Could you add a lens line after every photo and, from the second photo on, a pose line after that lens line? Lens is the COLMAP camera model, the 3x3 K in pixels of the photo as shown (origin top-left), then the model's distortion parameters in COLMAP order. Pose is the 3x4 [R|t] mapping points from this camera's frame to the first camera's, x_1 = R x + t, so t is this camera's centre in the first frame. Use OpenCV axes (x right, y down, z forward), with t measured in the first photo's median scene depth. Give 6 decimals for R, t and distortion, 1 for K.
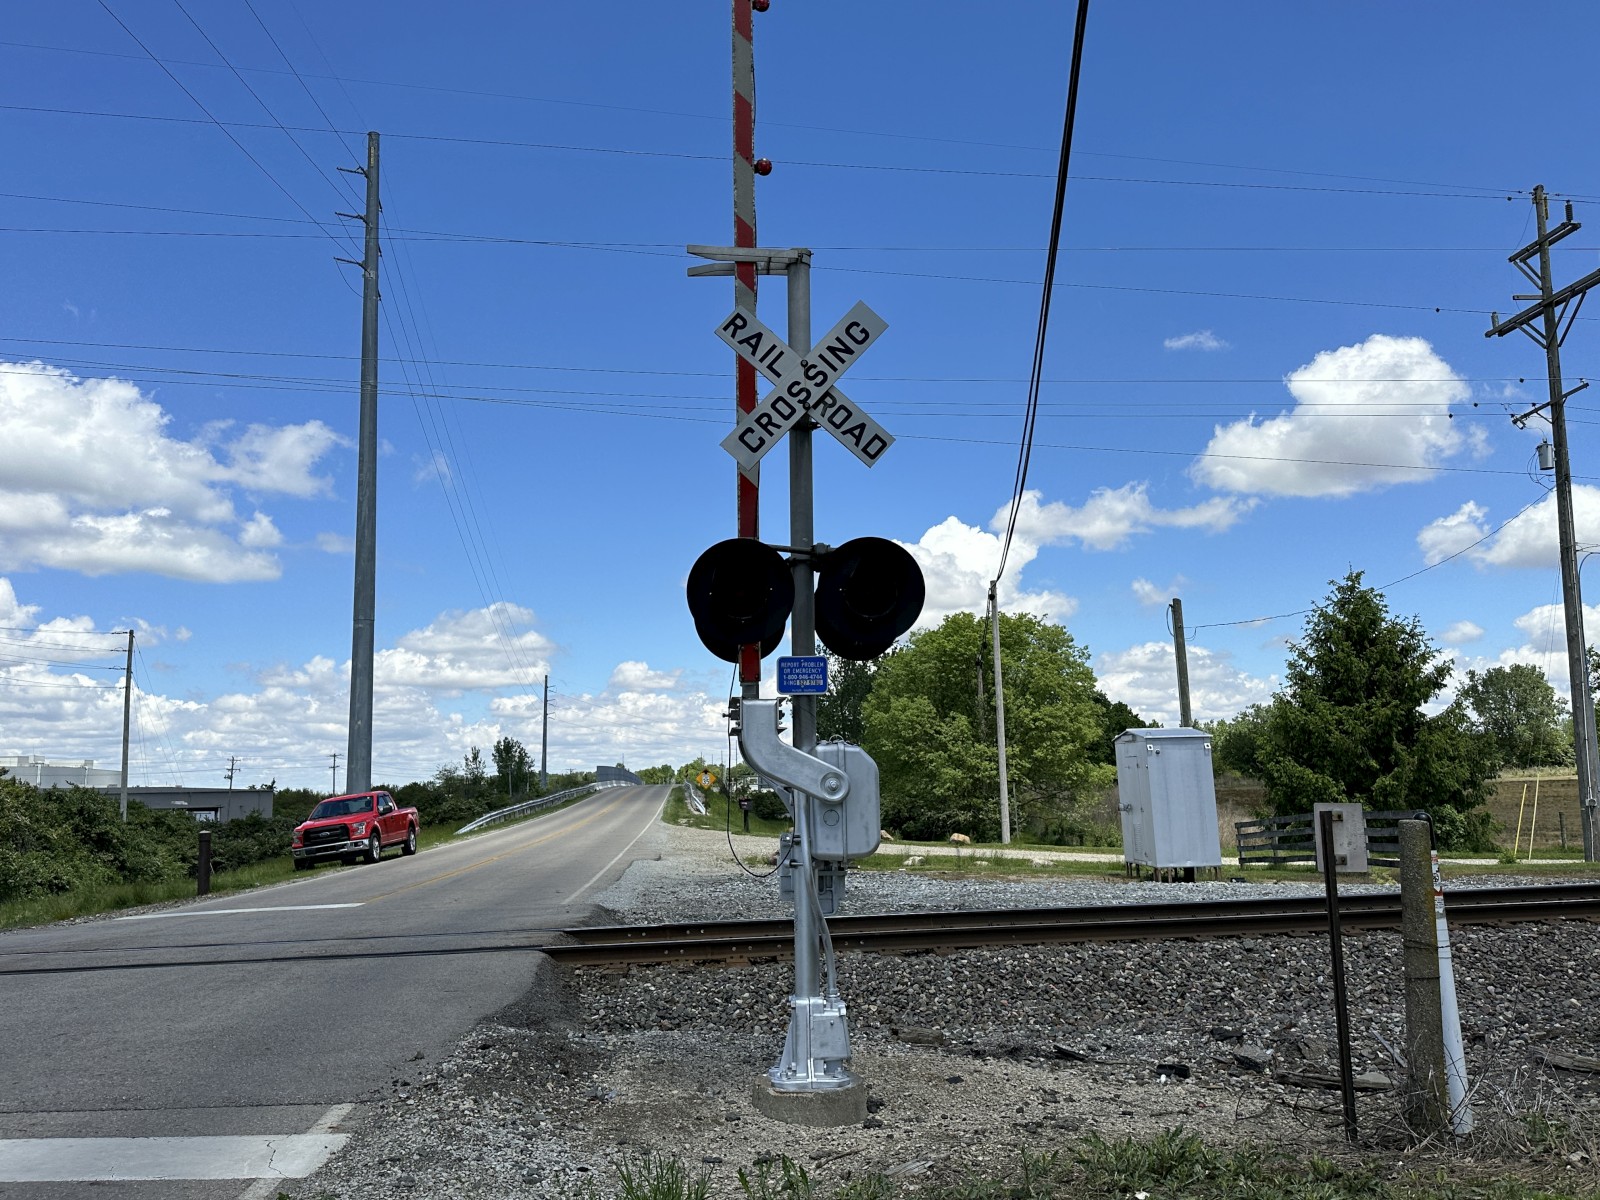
lens RADIAL K [[1203.3, 0, 795.6], [0, 1203.3, 589.5], [0, 0, 1]] dist [0.158714, -0.272822]
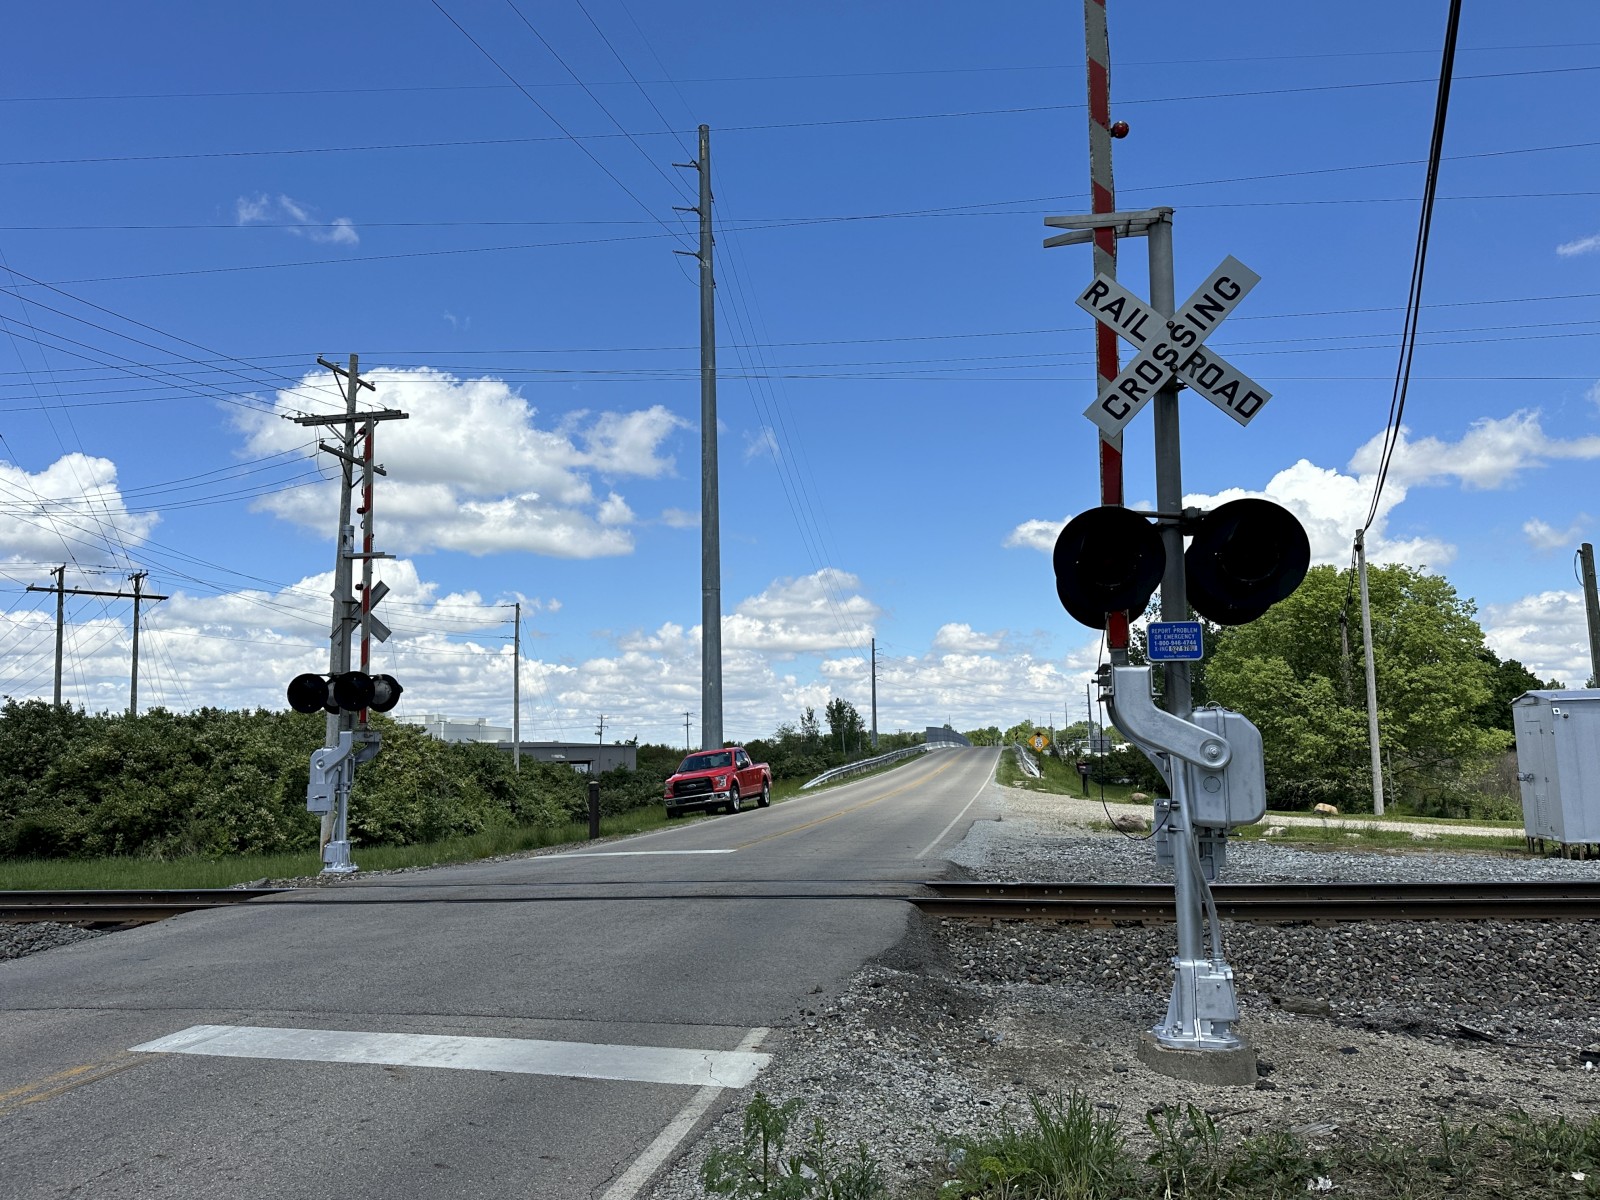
lens RADIAL K [[1203.3, 0, 795.6], [0, 1203.3, 589.5], [0, 0, 1]] dist [0.158714, -0.272822]
pose [[0.964858, -0.025408, -0.261542, -0.003761], [0.033595, 0.999074, 0.026879, -0.001014], [0.260616, -0.034721, 0.964818, -0.005640]]
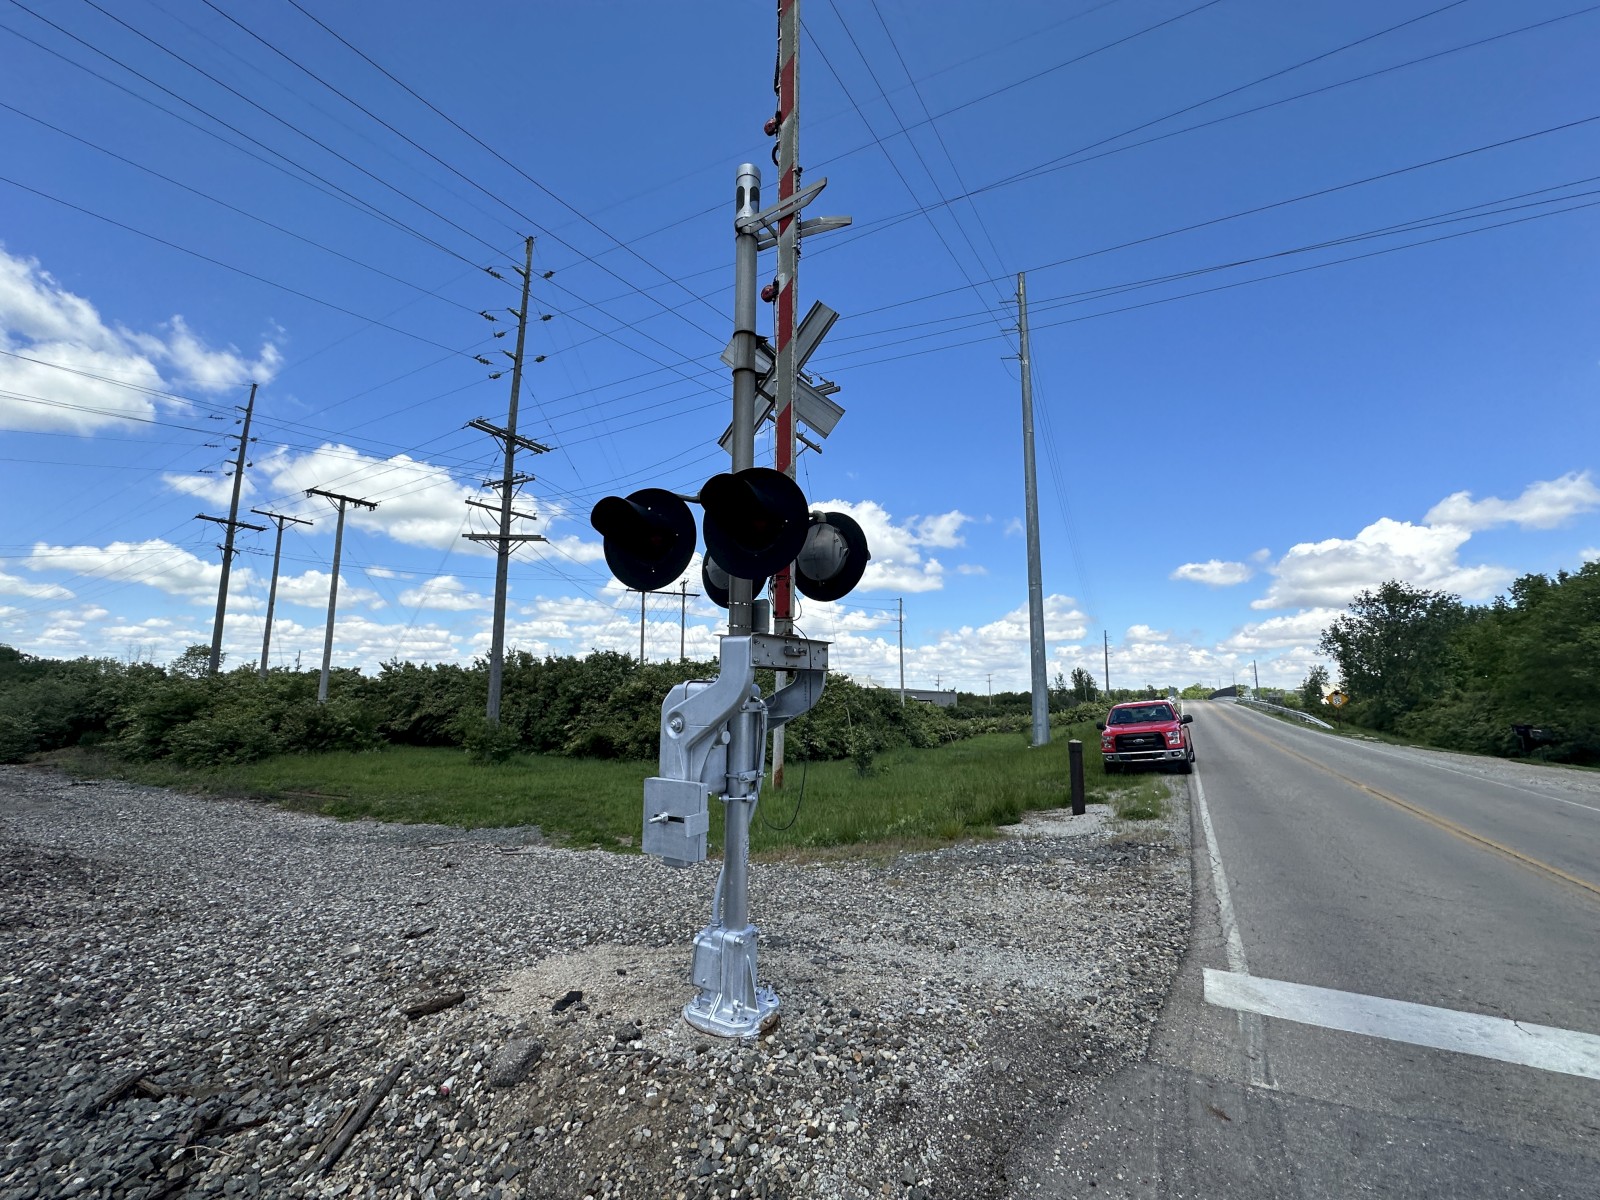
lens RADIAL K [[636.4, 0, 800.0], [0, 636.4, 600.0], [0, 0, 1]] dist [-0.004085, 0.000334]
pose [[0.812528, -0.049021, -0.580858, -0.155339], [0.057425, 0.998342, -0.003925, 0.036217], [0.580087, -0.030167, 0.813996, 0.216190]]
